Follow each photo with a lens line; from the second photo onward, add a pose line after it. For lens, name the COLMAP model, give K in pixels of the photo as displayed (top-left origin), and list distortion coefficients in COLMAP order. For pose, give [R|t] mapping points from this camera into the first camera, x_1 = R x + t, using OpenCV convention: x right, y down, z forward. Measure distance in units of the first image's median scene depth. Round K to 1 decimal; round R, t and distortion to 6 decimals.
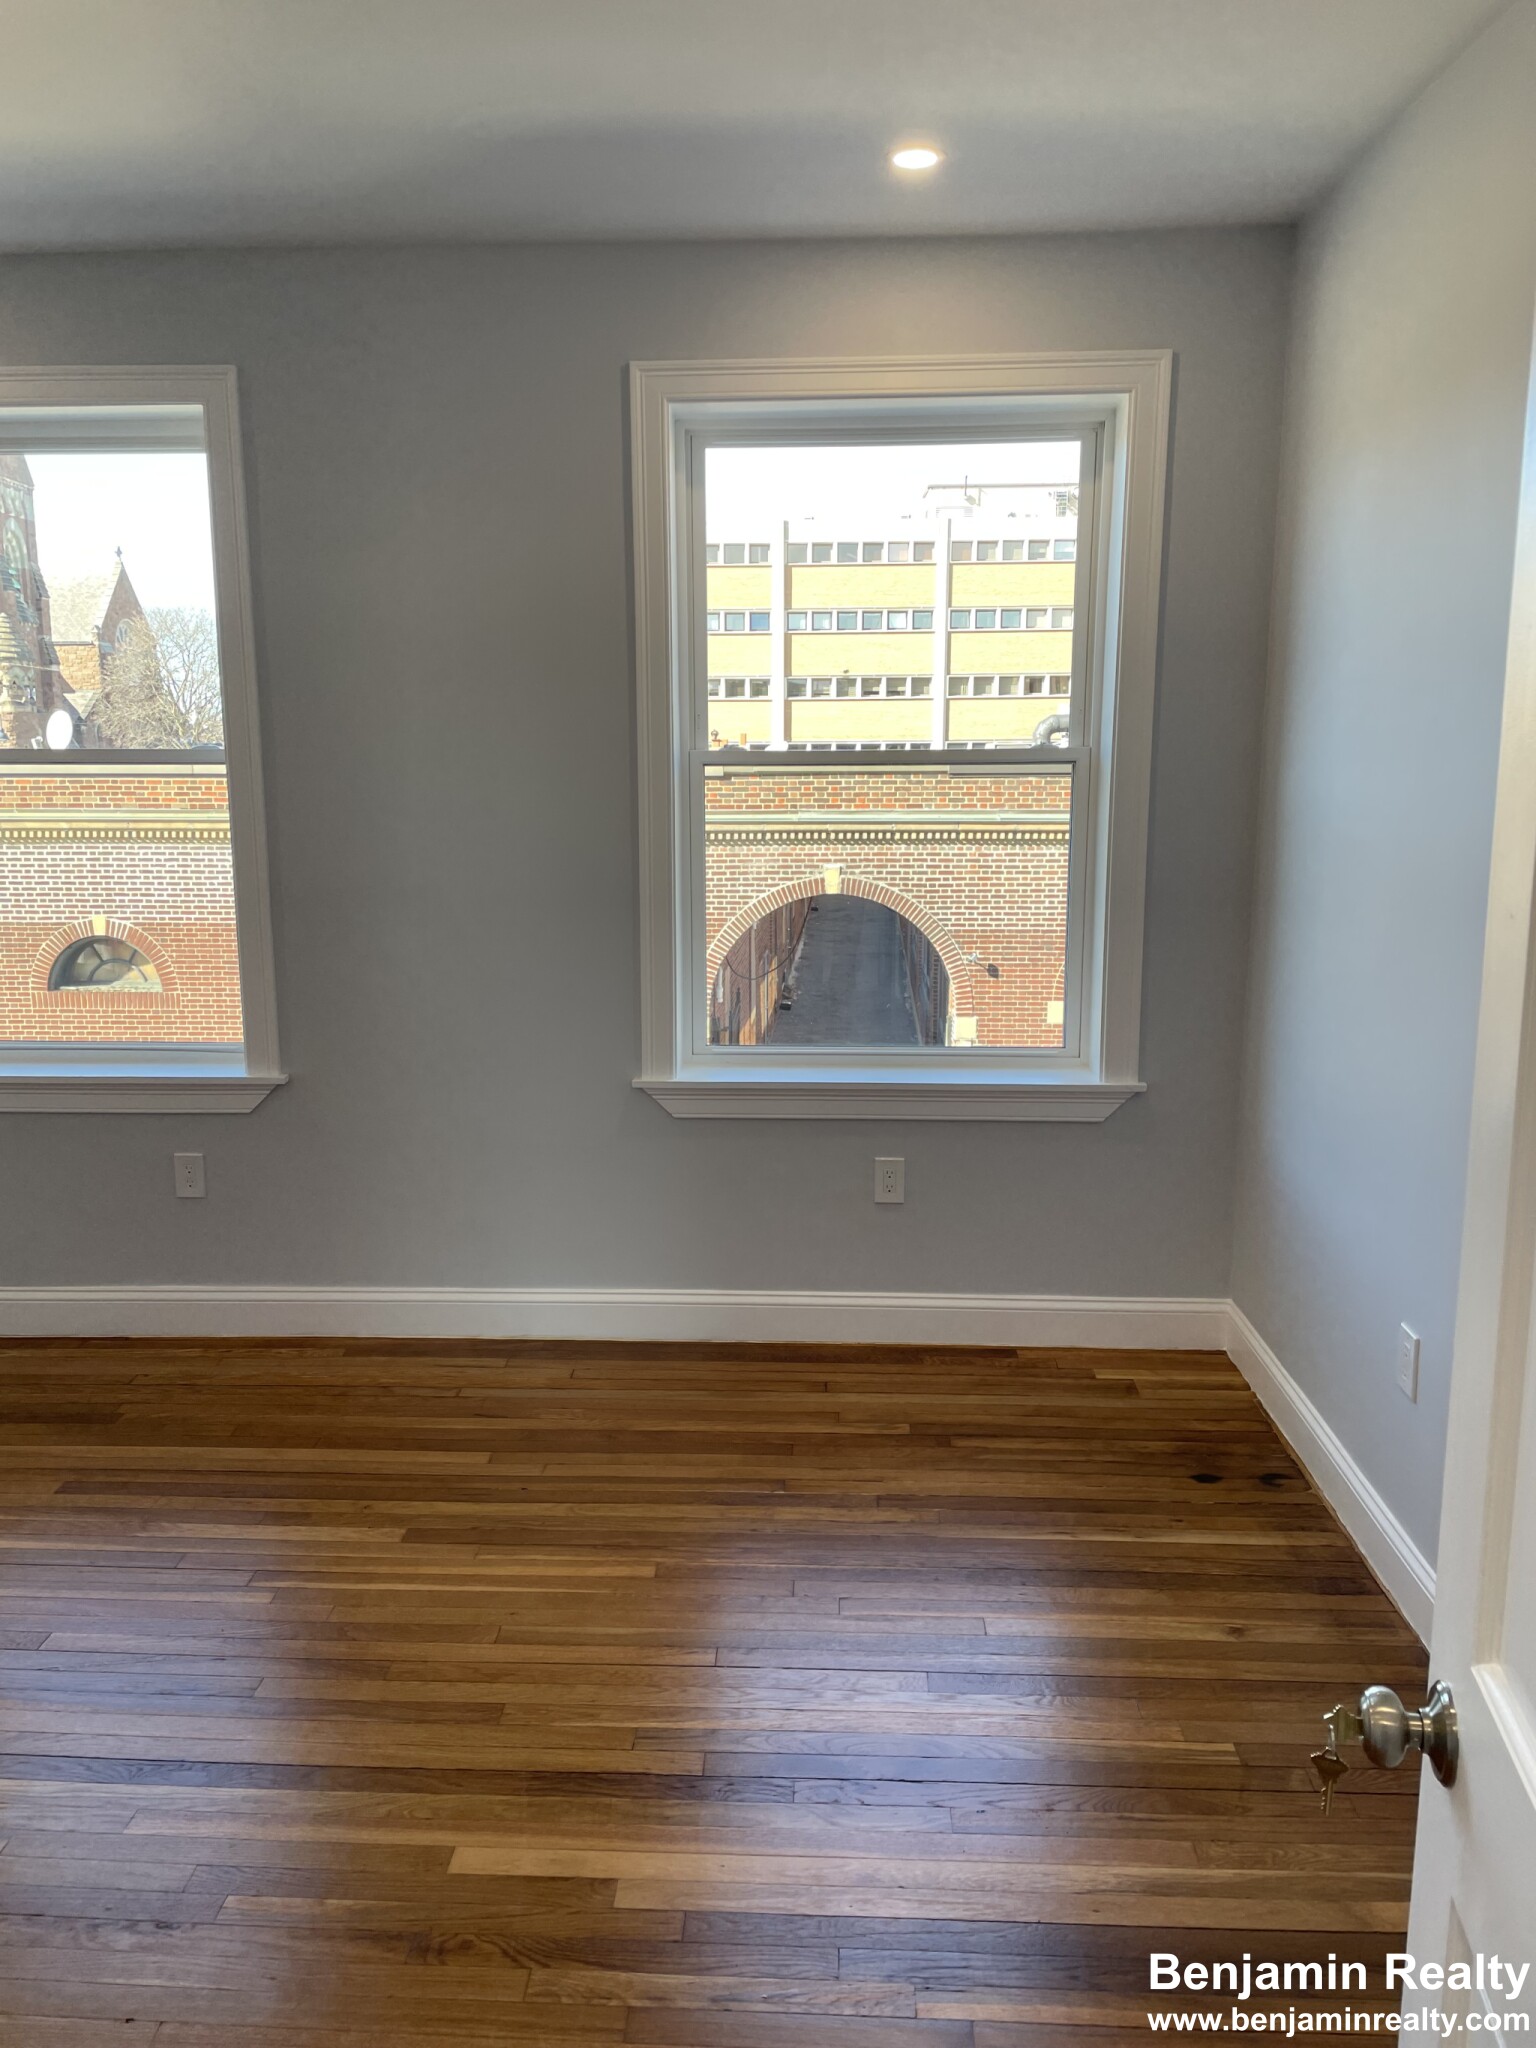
lens RADIAL K [[1586.9, 0, 765.8], [0, 1586.9, 1016.4], [0, 0, 1]] dist [0.099973, -0.123655]
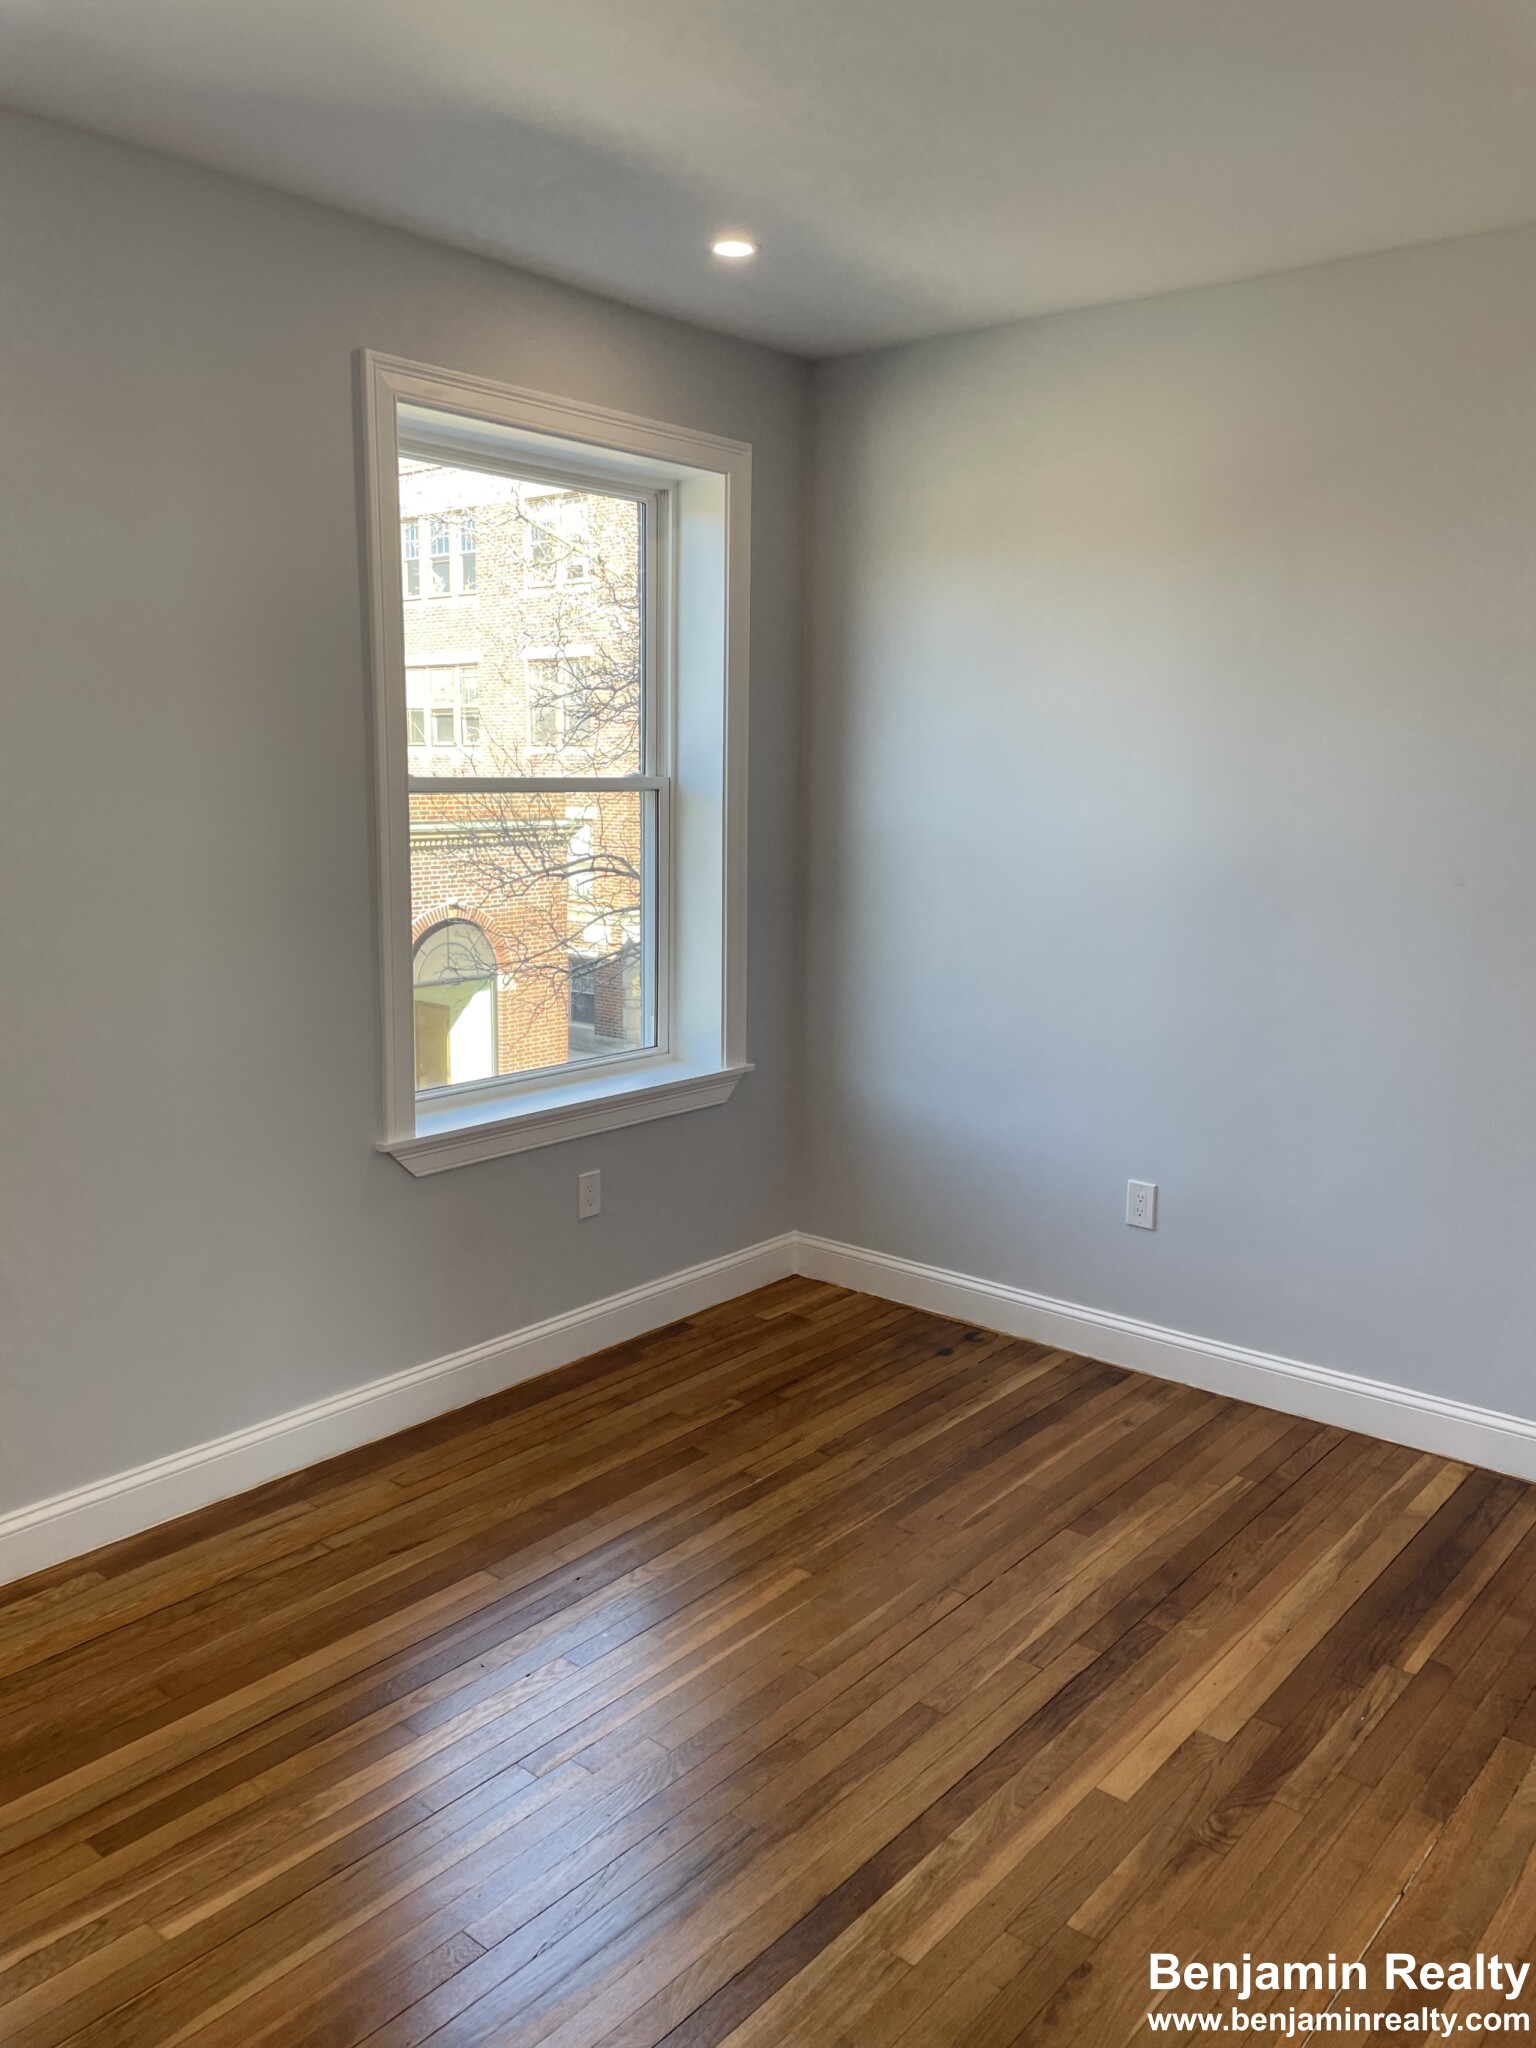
lens RADIAL K [[1586.9, 0, 765.8], [0, 1586.9, 1016.4], [0, 0, 1]] dist [0.099973, -0.123655]
pose [[0.593450, -0.121043, 0.795717, -0.674918], [0.124678, 0.990519, 0.057691, -0.057801], [-0.795156, 0.064972, 0.602915, 0.285824]]
